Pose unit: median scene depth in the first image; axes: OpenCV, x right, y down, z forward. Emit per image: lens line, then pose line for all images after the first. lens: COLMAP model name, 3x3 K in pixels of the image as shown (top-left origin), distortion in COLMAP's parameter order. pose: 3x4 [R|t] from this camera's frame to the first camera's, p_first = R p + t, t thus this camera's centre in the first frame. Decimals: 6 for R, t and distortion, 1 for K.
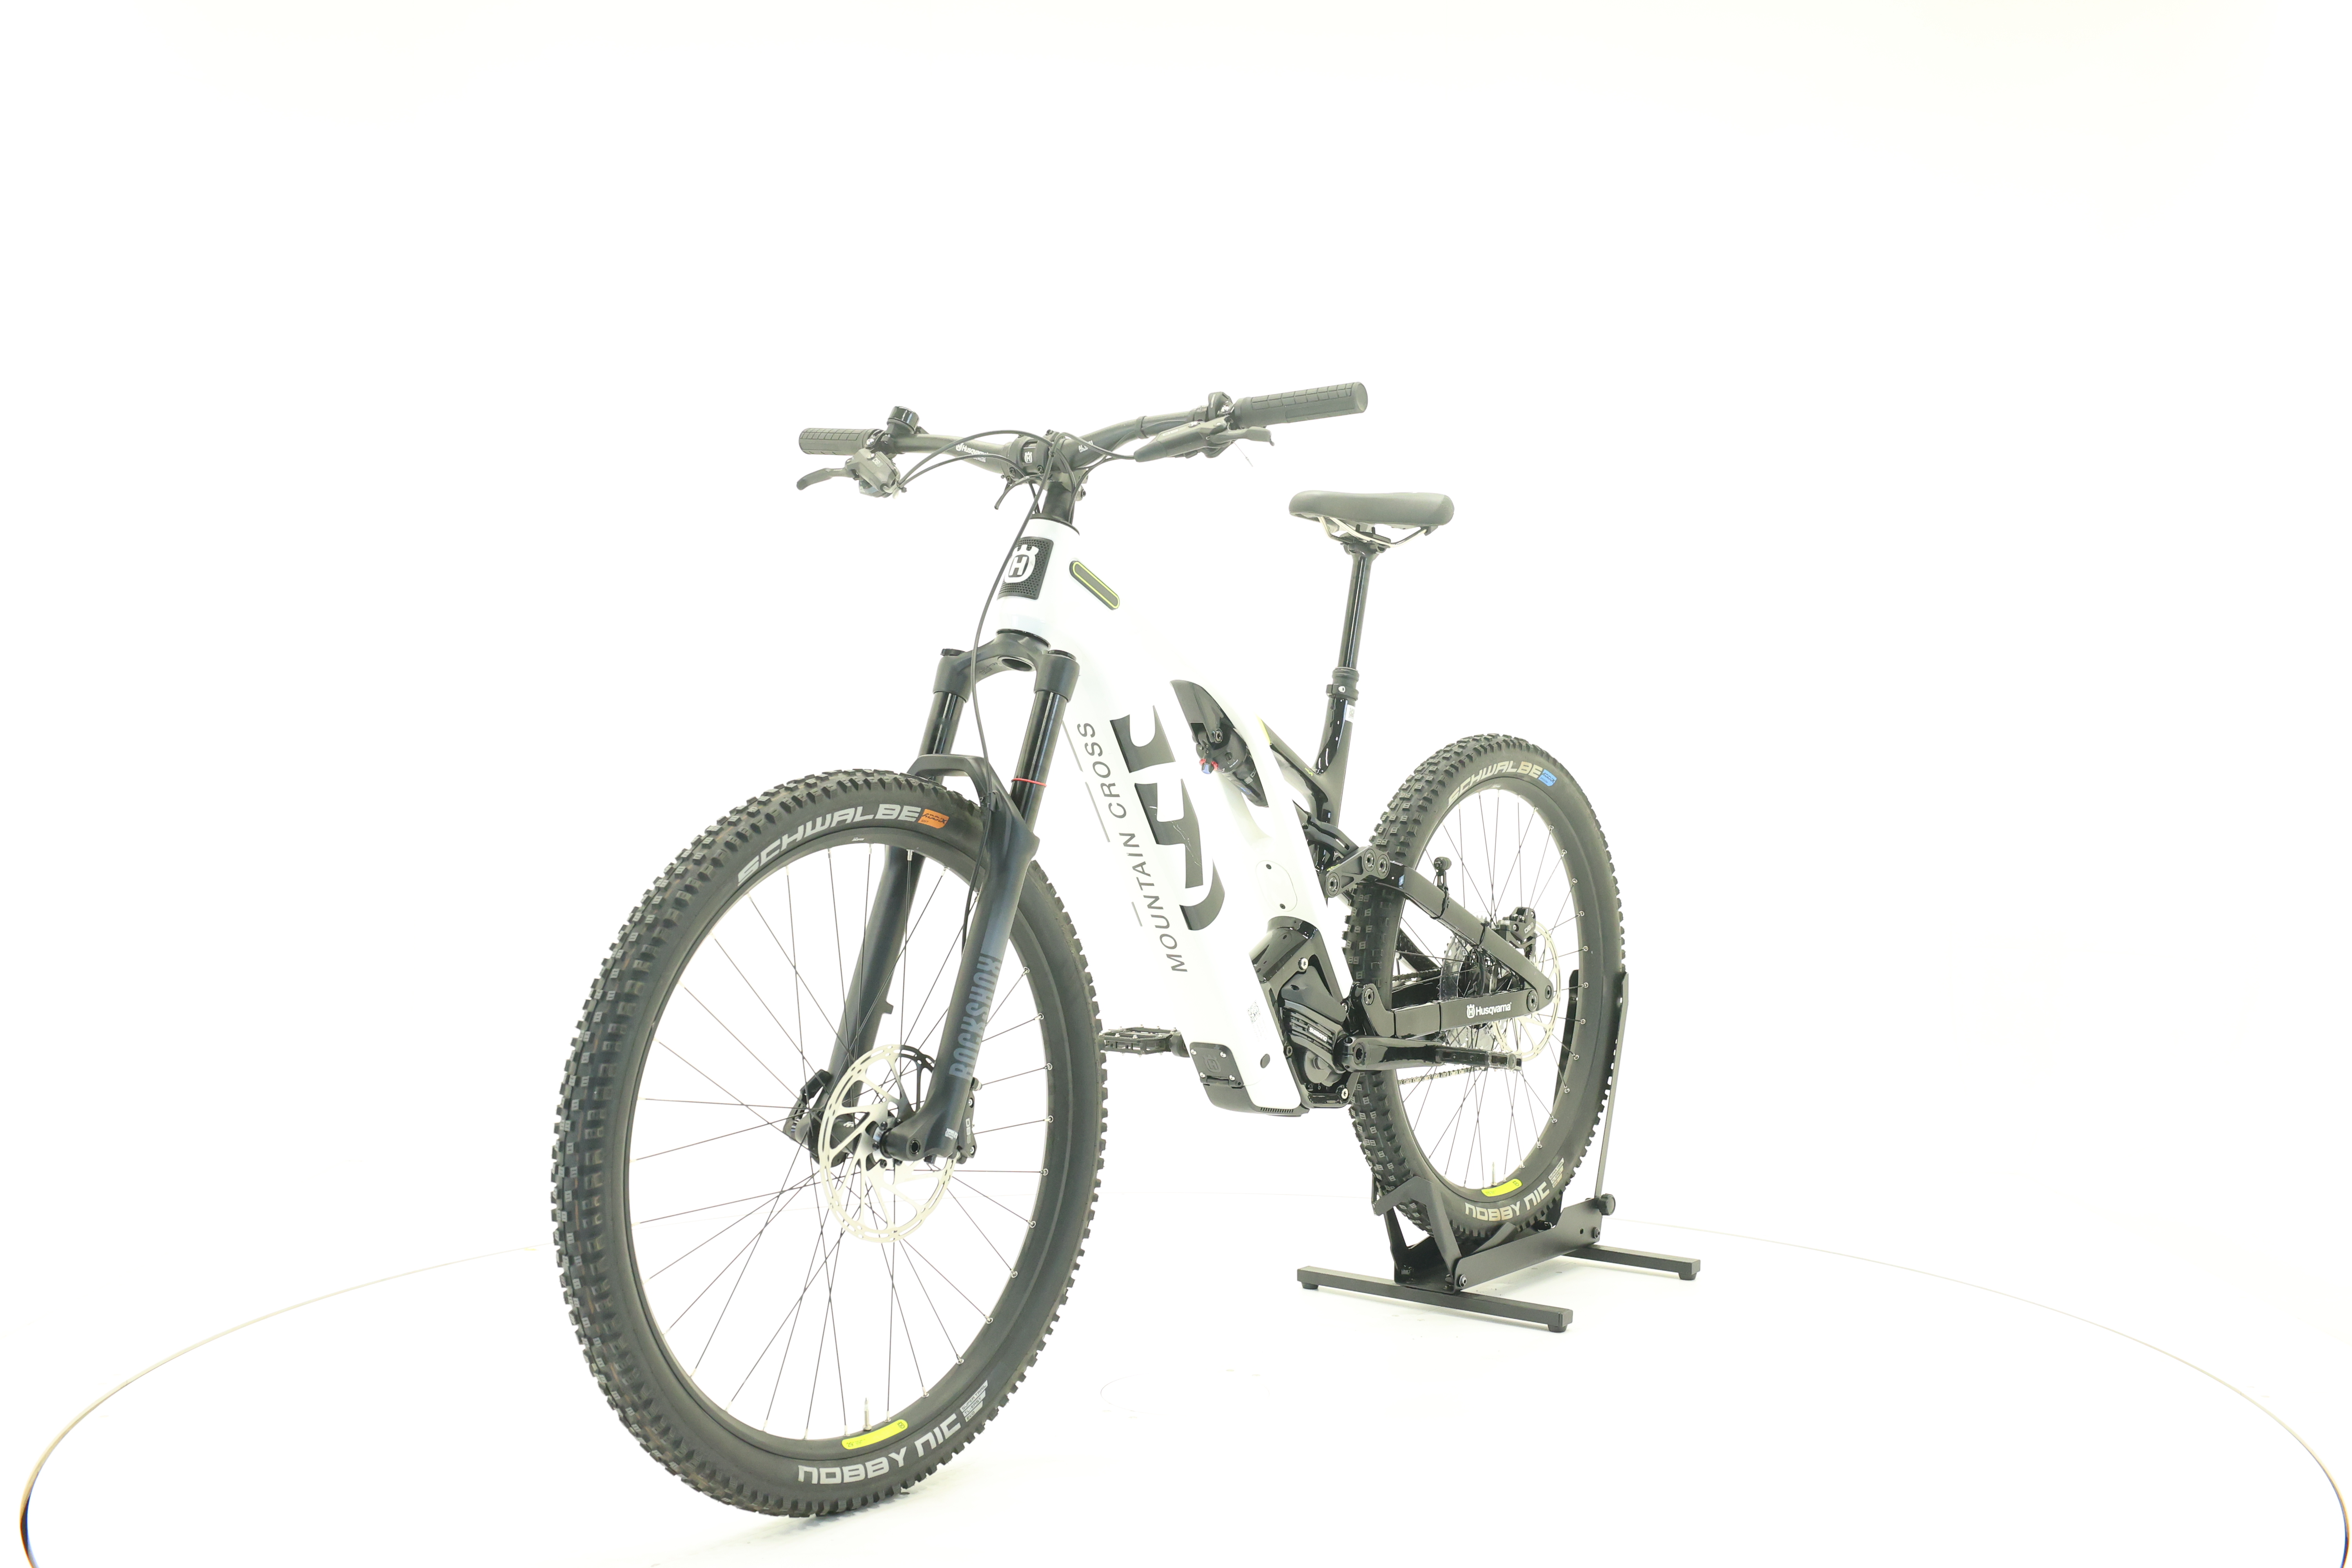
lens RADIAL K [[2514.1, 0, 1179.0], [0, 2514.1, 786.8], [0, 0, 1]] dist [-0.001676, 0.000000]
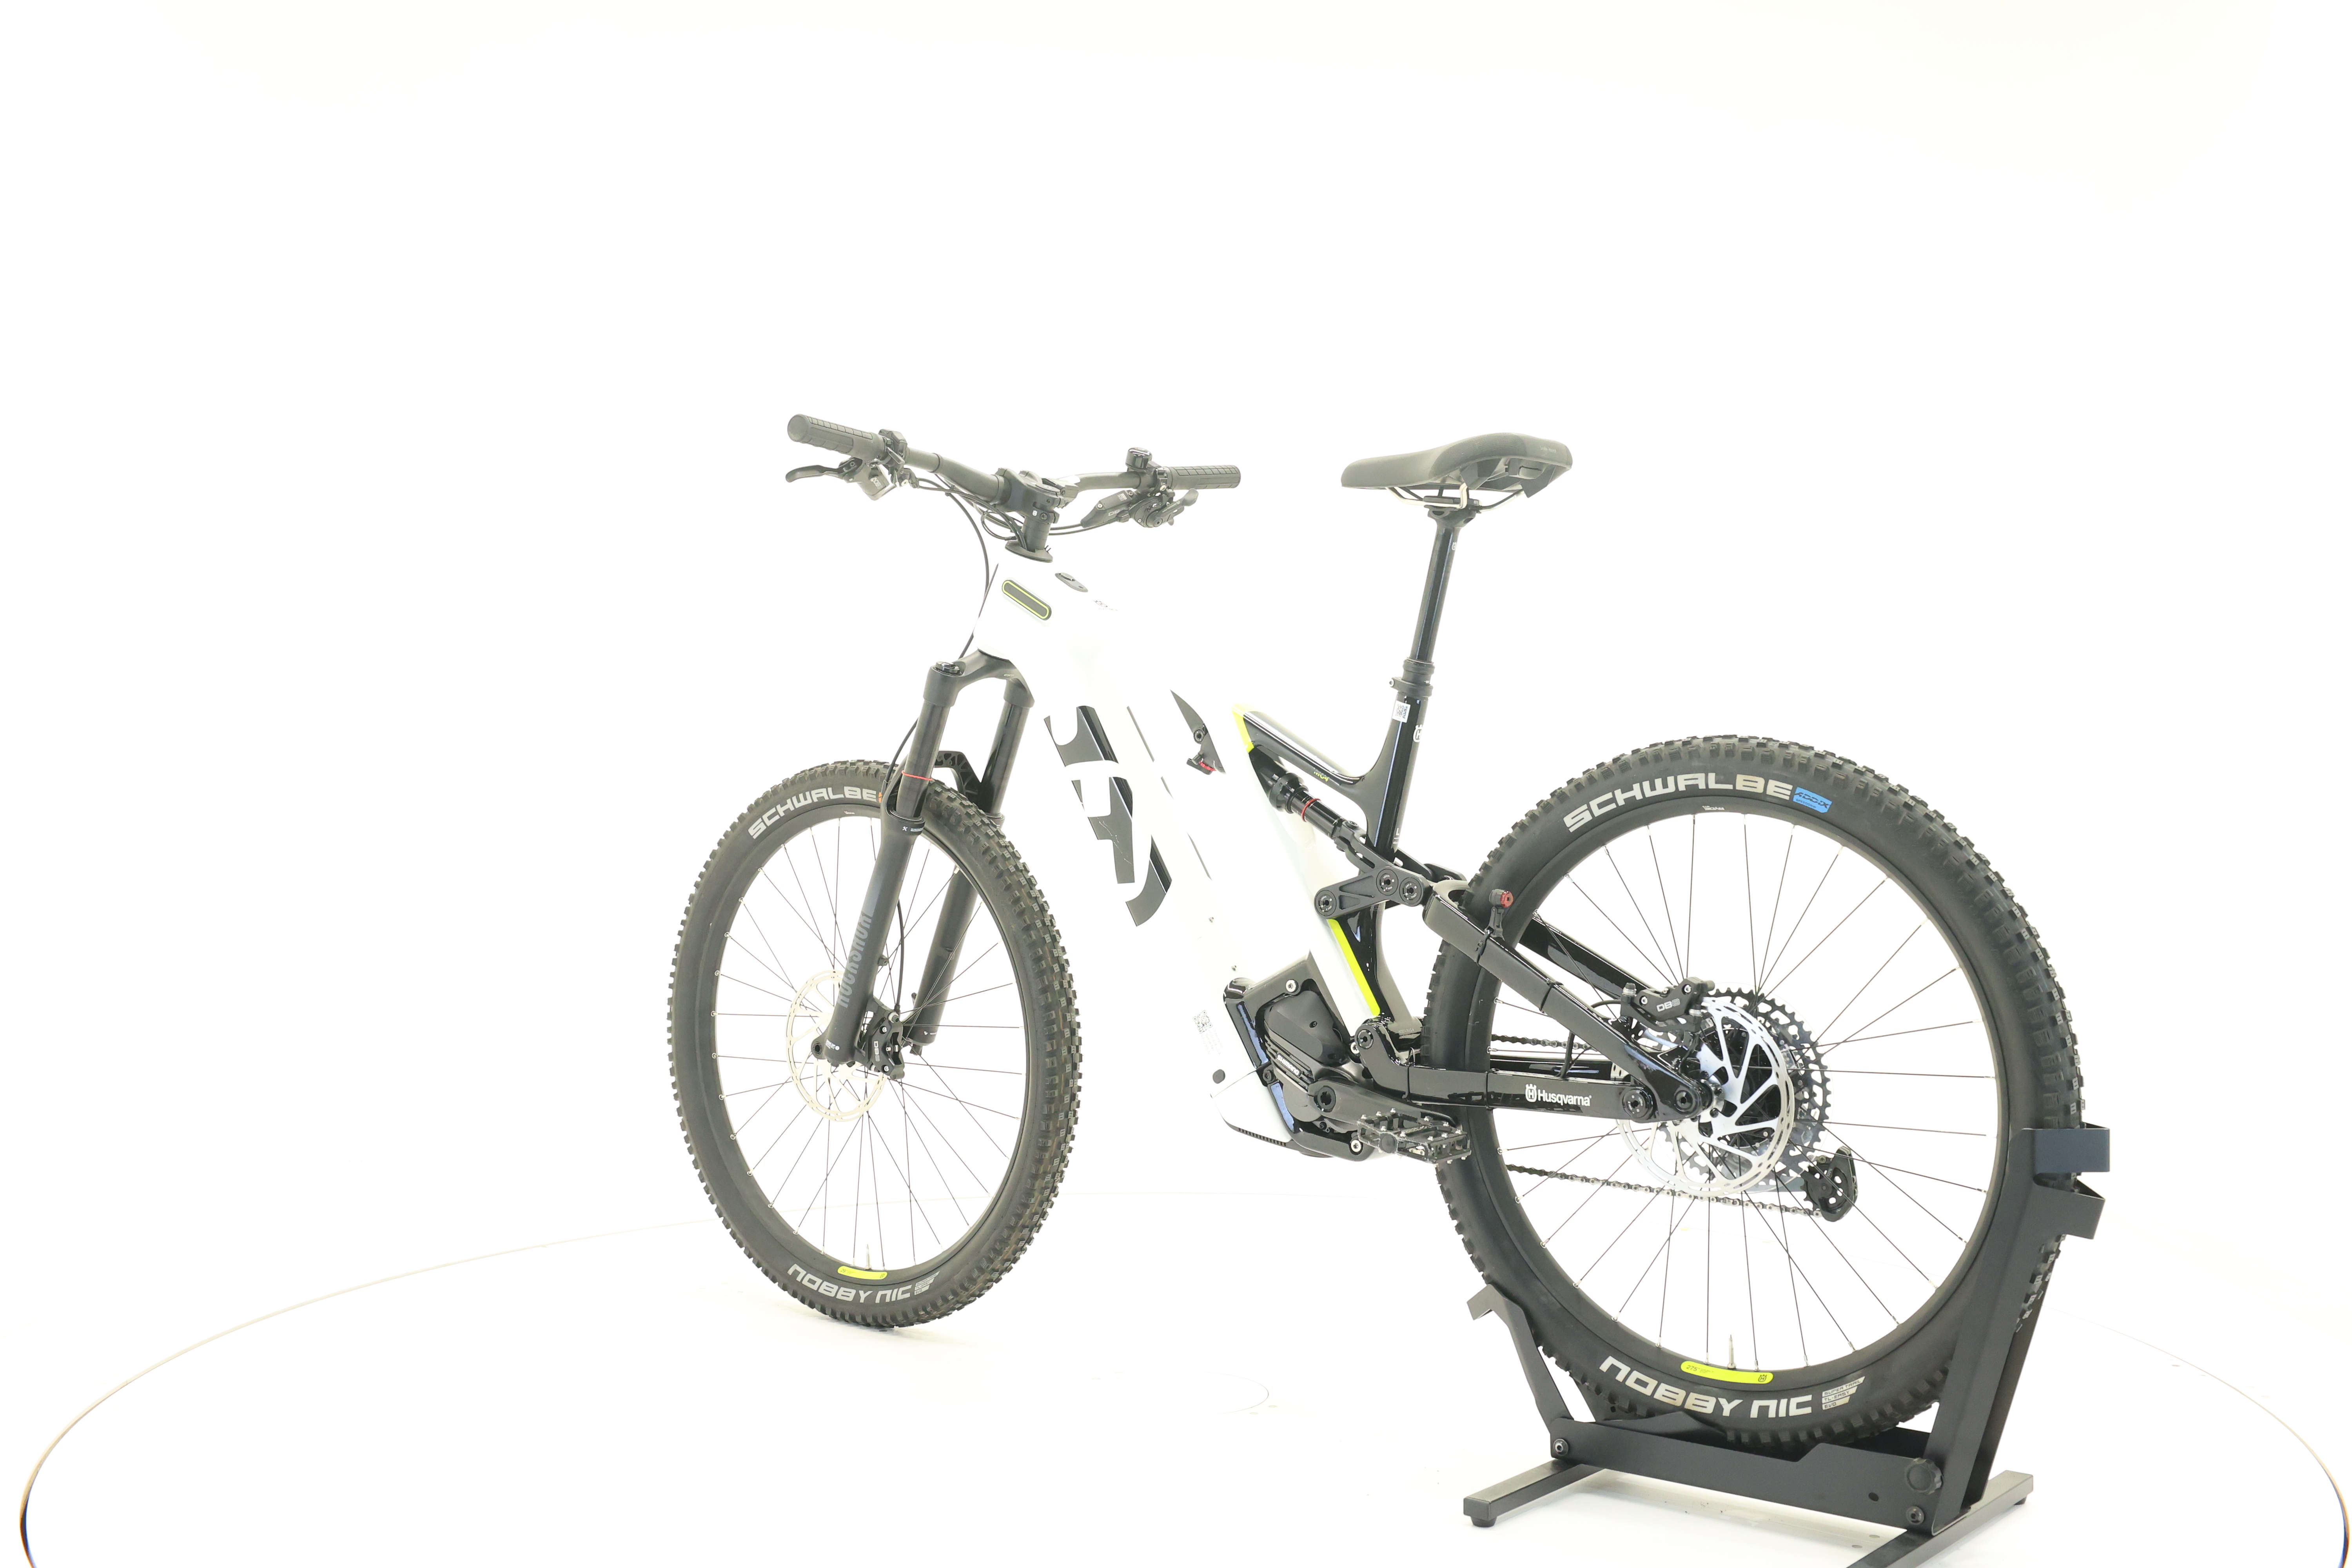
lens RADIAL K [[2514.1, 0, 1176.9], [0, 2514.1, 776.0], [0, 0, 1]] dist [-0.001676, 0.000000]
pose [[-0.027987, 0.015553, -0.999487, 1.085460], [-0.024672, 0.999564, 0.016245, -0.022118], [0.999304, 0.025114, -0.027591, 1.108160]]
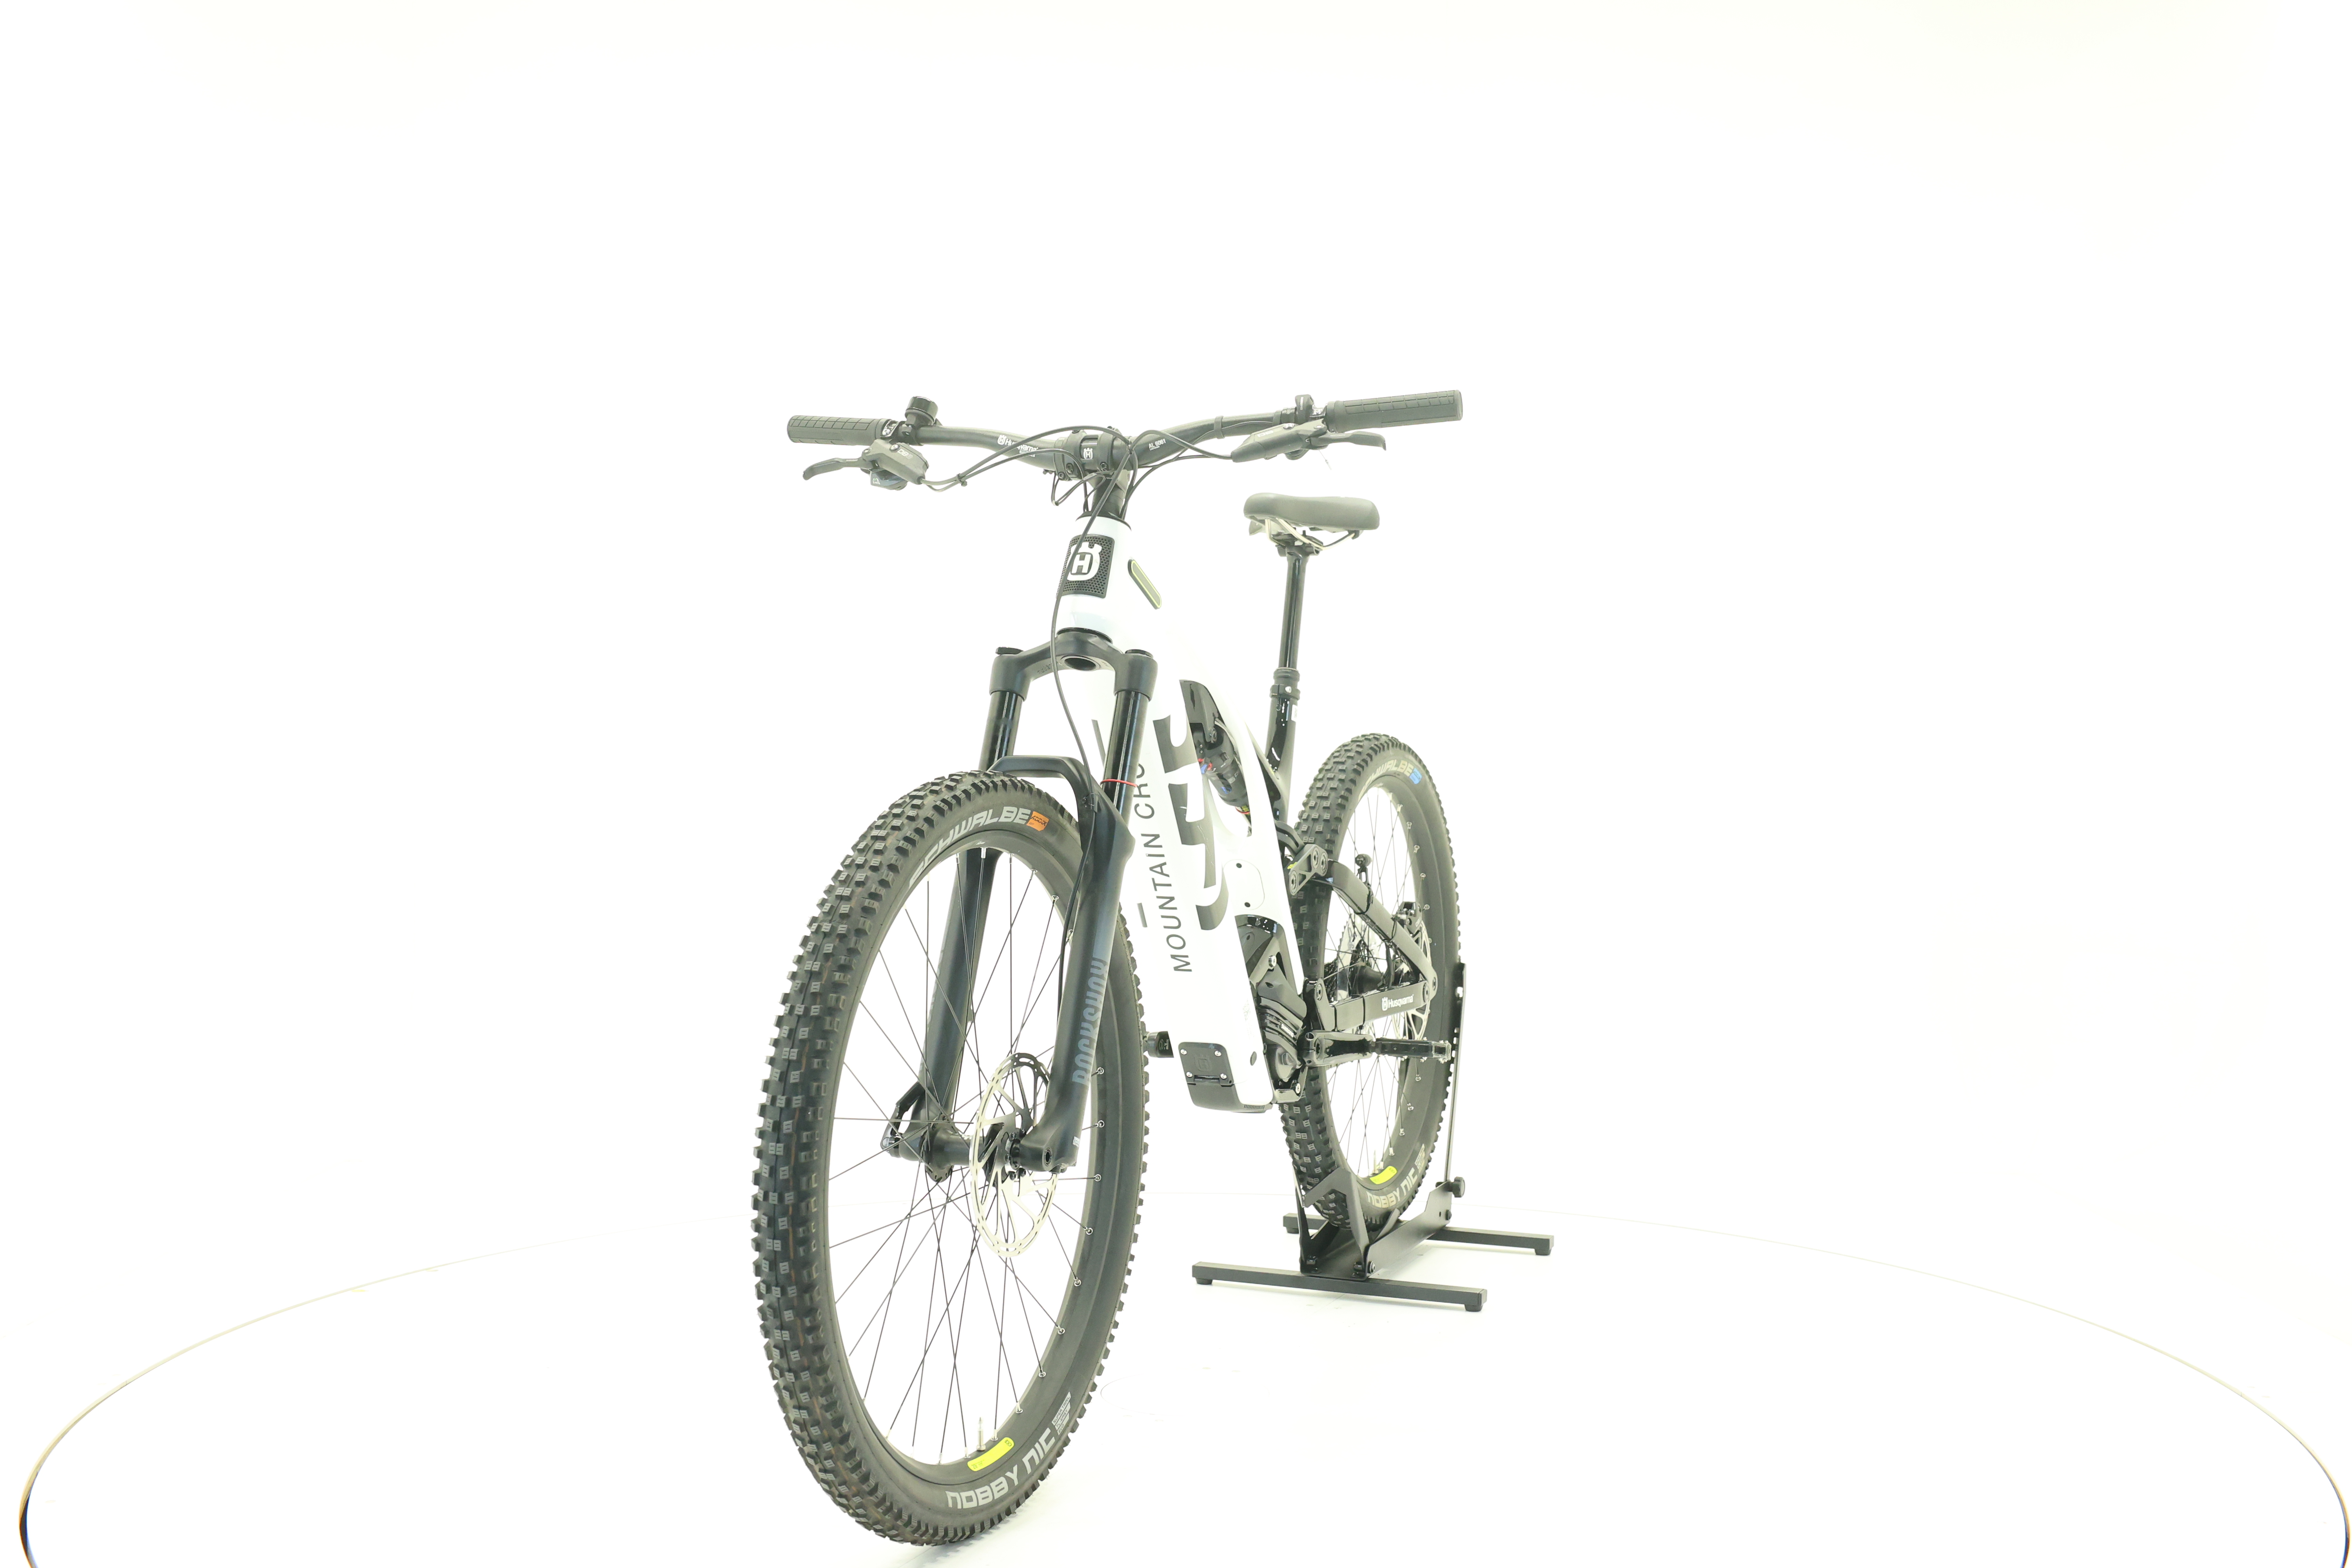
lens RADIAL K [[2514.1, 0, 1171.6], [0, 2514.1, 784.6], [0, 0, 1]] dist [-0.001676, 0.000000]
pose [[0.966765, -0.005634, 0.255606, -0.279608], [0.005436, 0.999984, 0.001483, -0.002529], [-0.255610, -0.000044, 0.966780, 0.038235]]
